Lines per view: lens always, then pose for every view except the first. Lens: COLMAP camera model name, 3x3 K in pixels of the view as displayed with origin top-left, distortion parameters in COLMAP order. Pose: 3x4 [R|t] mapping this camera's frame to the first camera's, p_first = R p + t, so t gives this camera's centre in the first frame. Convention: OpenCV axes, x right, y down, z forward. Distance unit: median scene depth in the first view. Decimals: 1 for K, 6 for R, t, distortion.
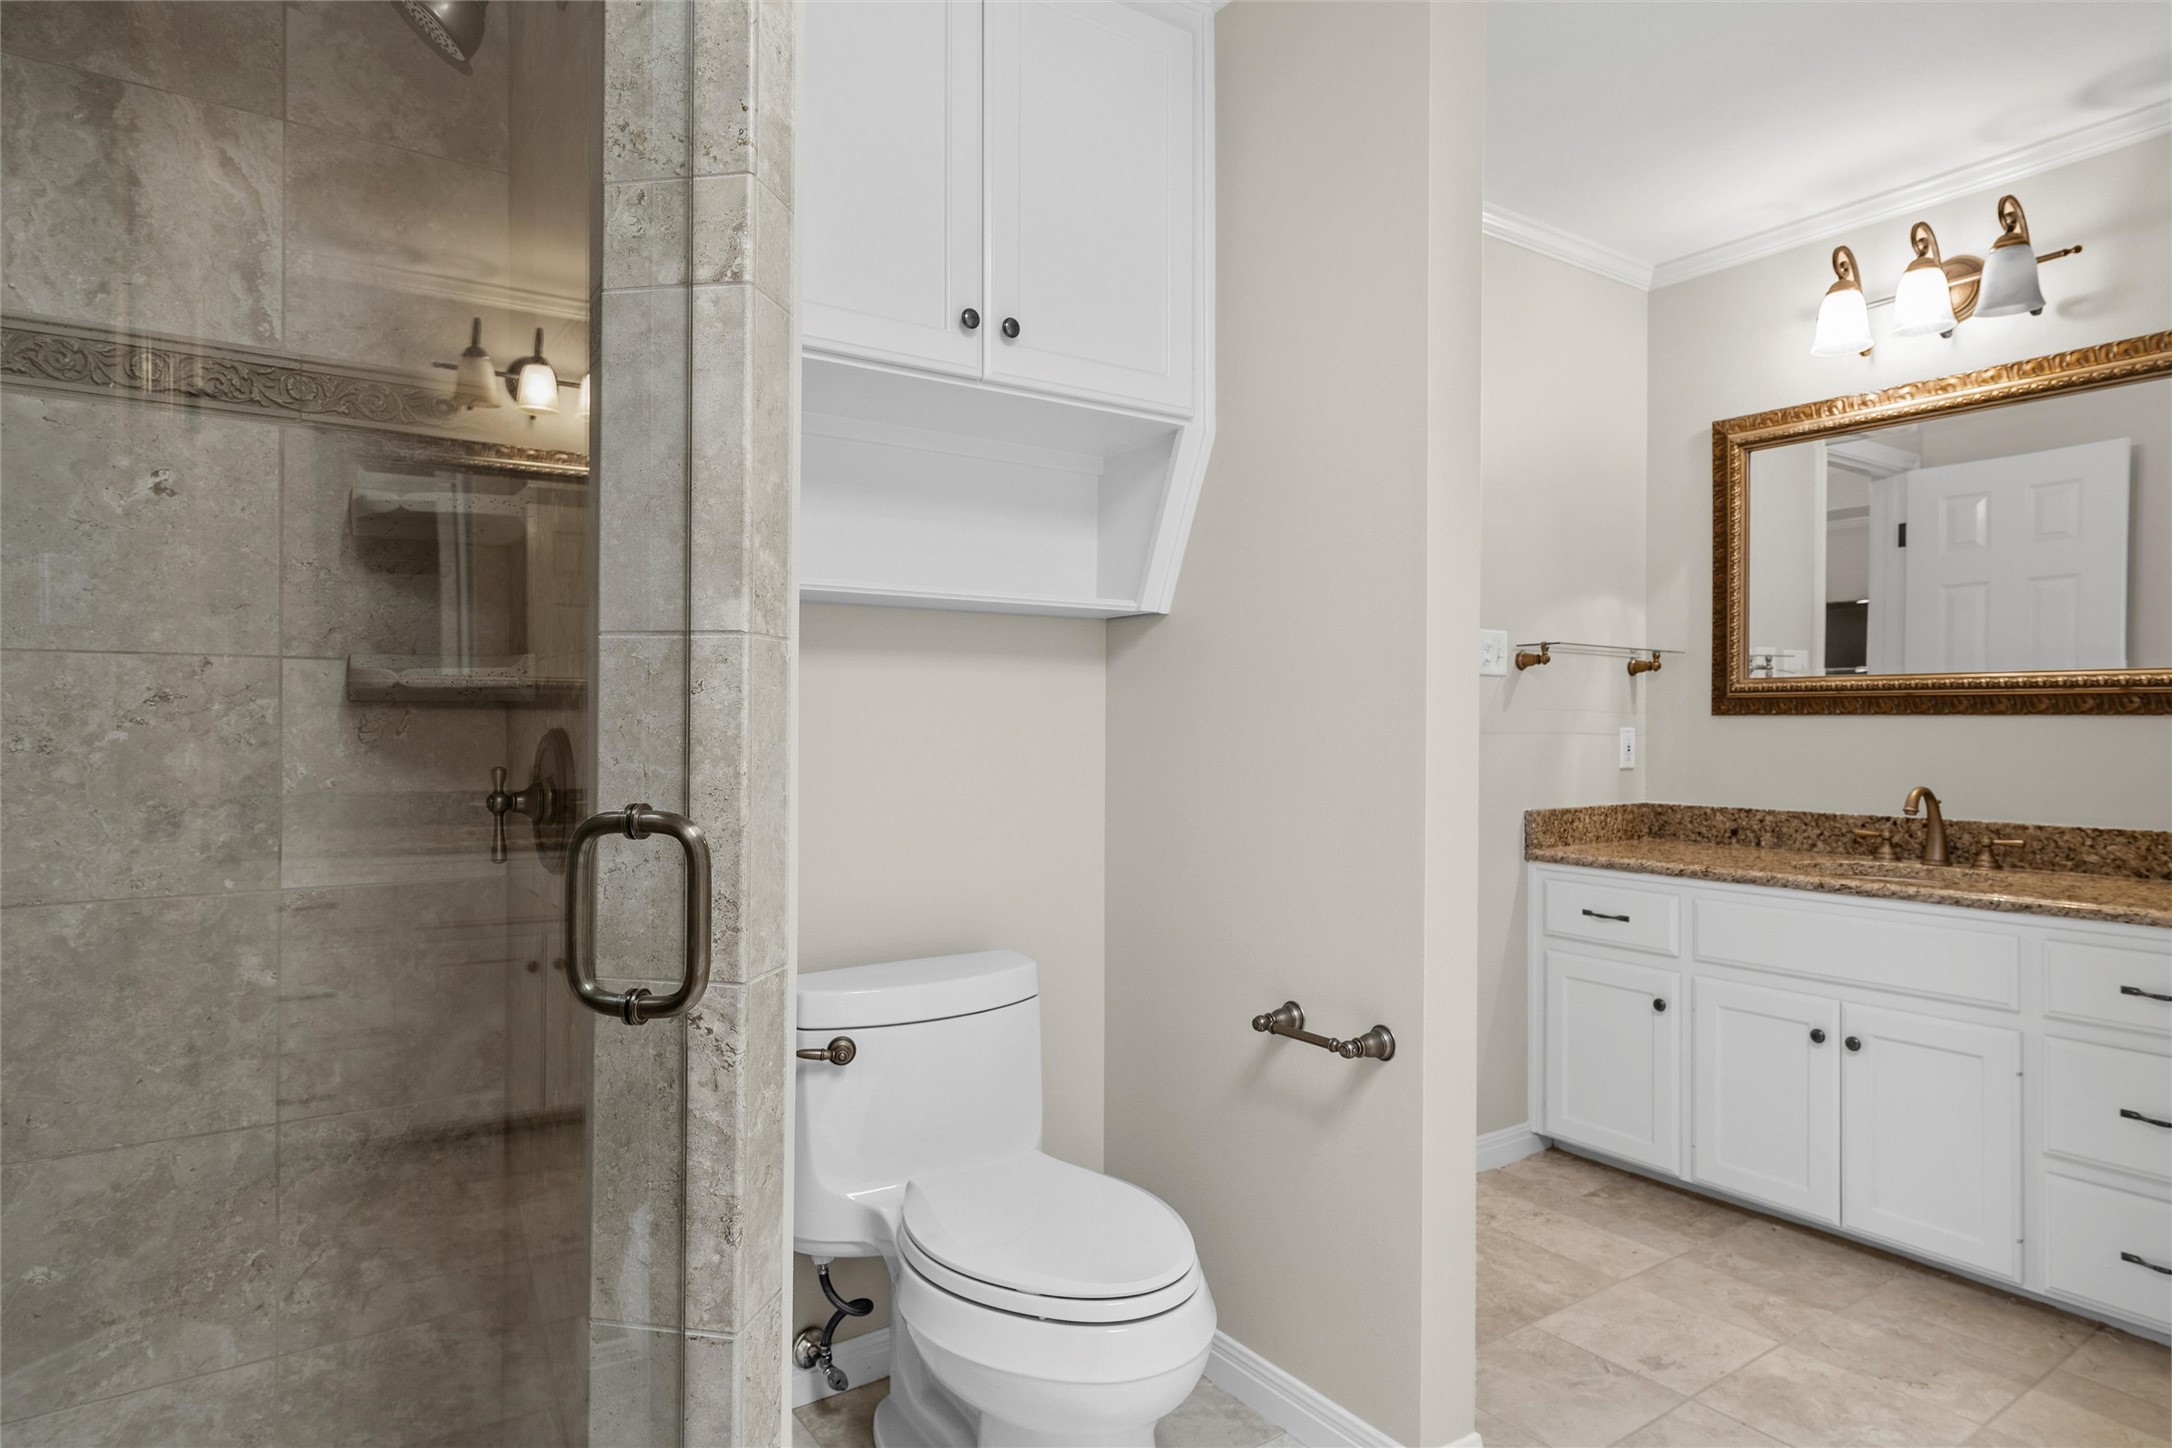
lens RADIAL K [[1211.8, 0, 1081.7], [0, 1211.8, 723.3], [0, 0, 1]] dist [0.007655, 0.000647]
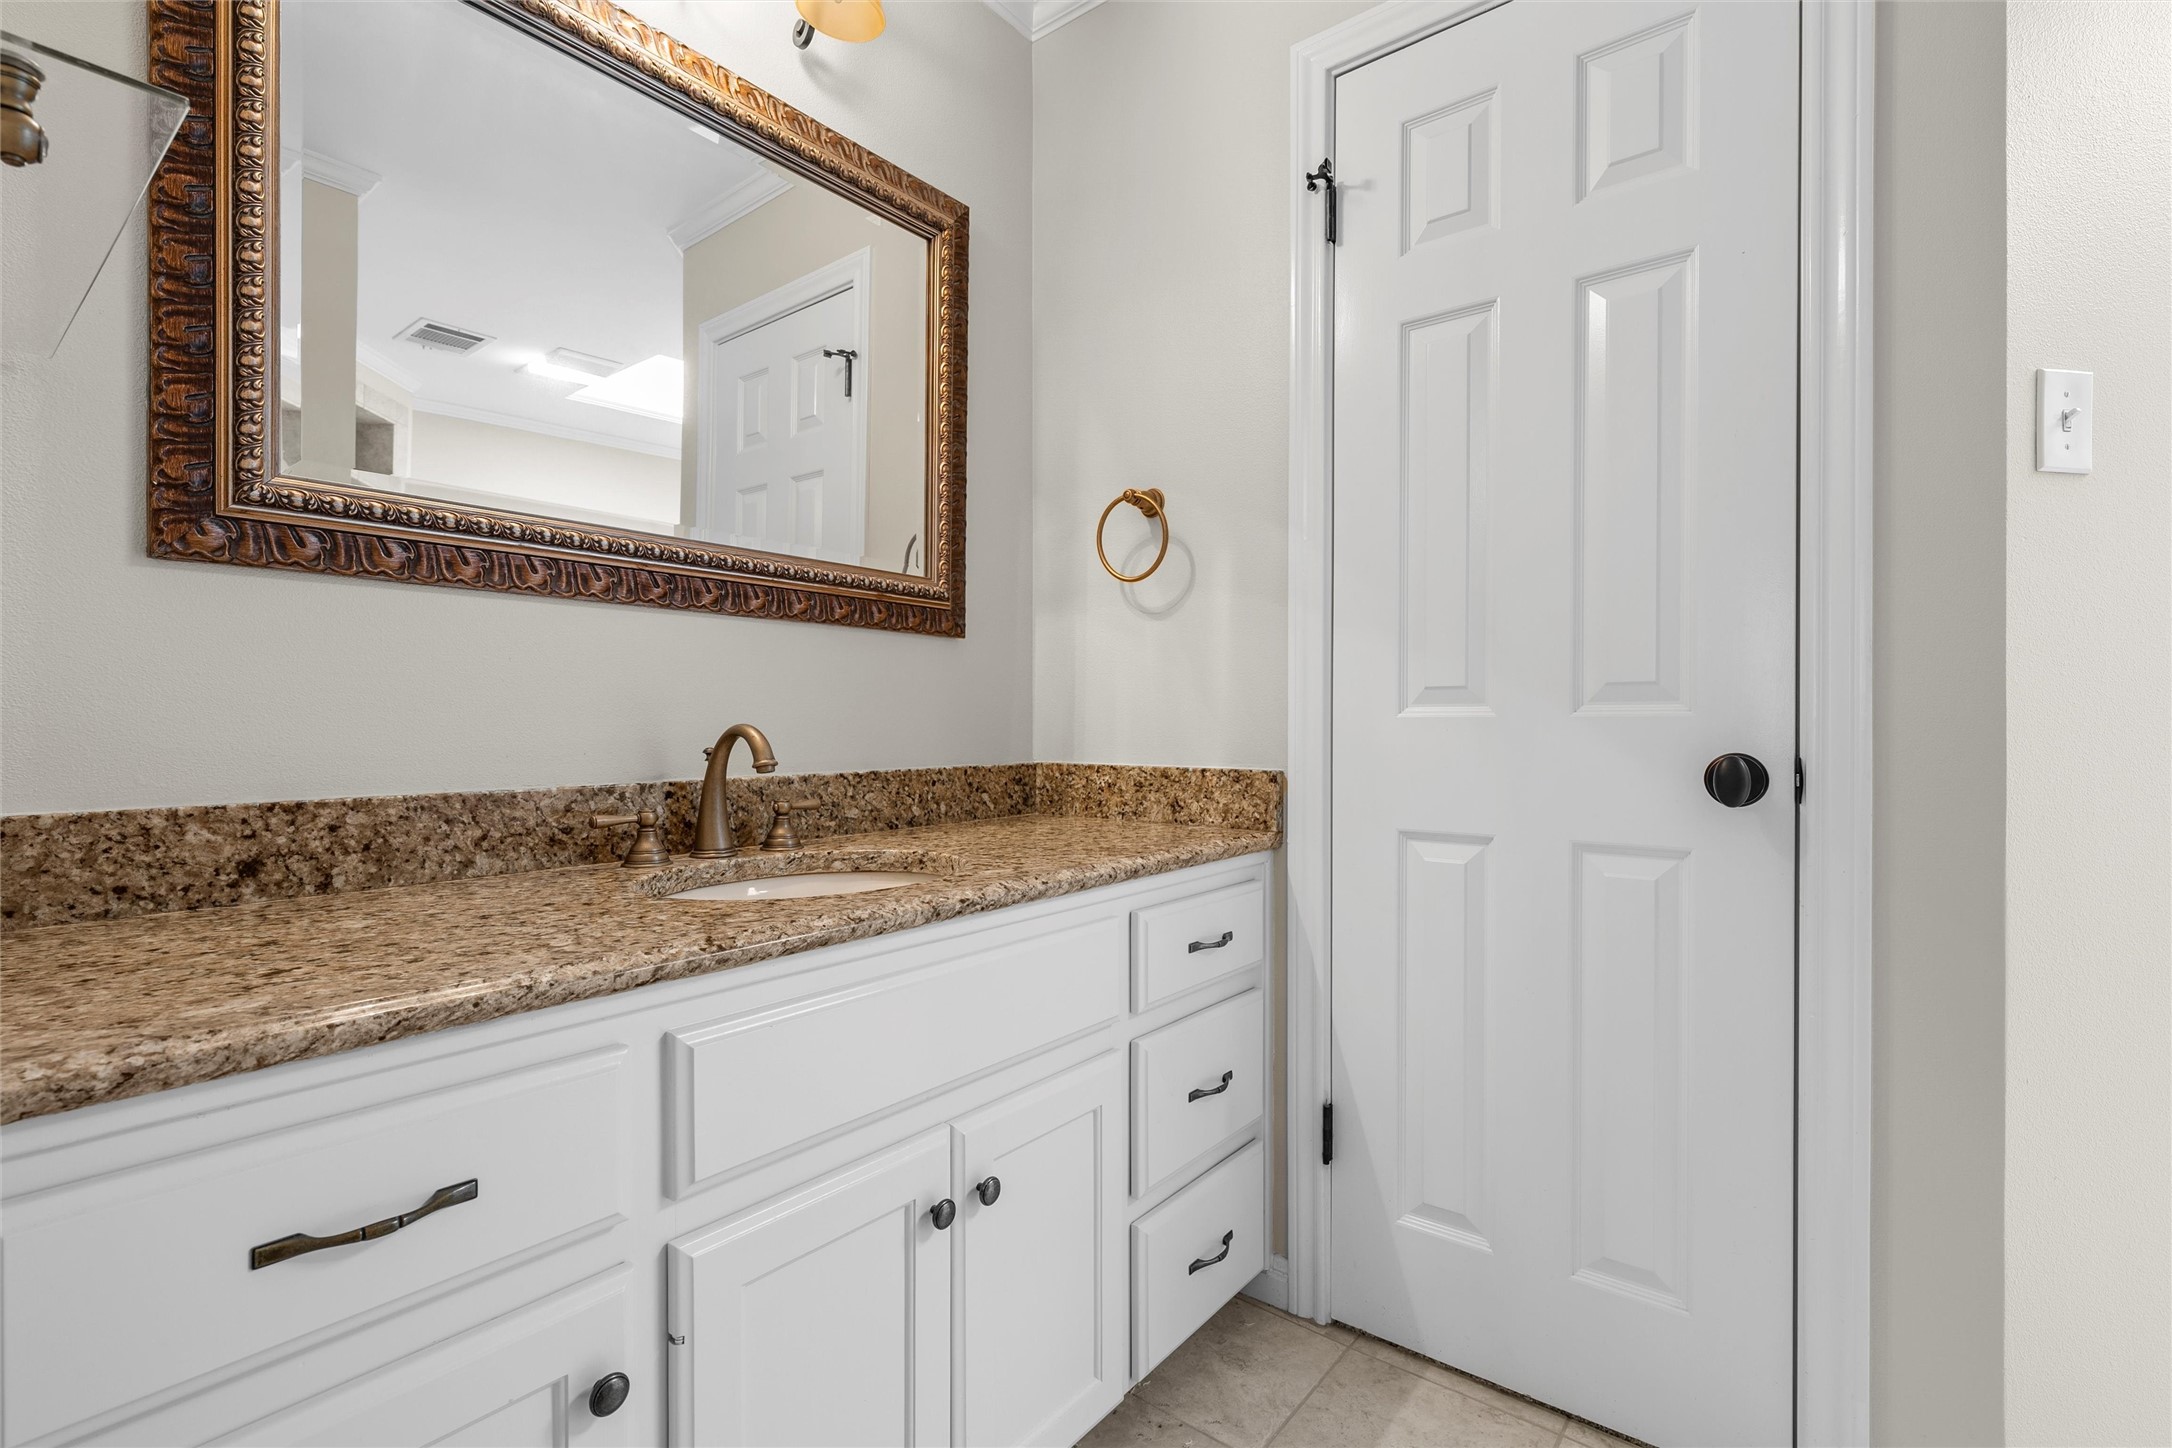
lens RADIAL K [[975.9, 0, 1082.7], [0, 975.9, 733.1], [0, 0, 1]] dist [0.002397, -0.000652]
pose [[-0.290937, -0.004027, 0.956734, 0.183442], [0.006834, 0.999957, 0.006287, 0.051836], [-0.956718, 0.008368, -0.290897, 0.925321]]
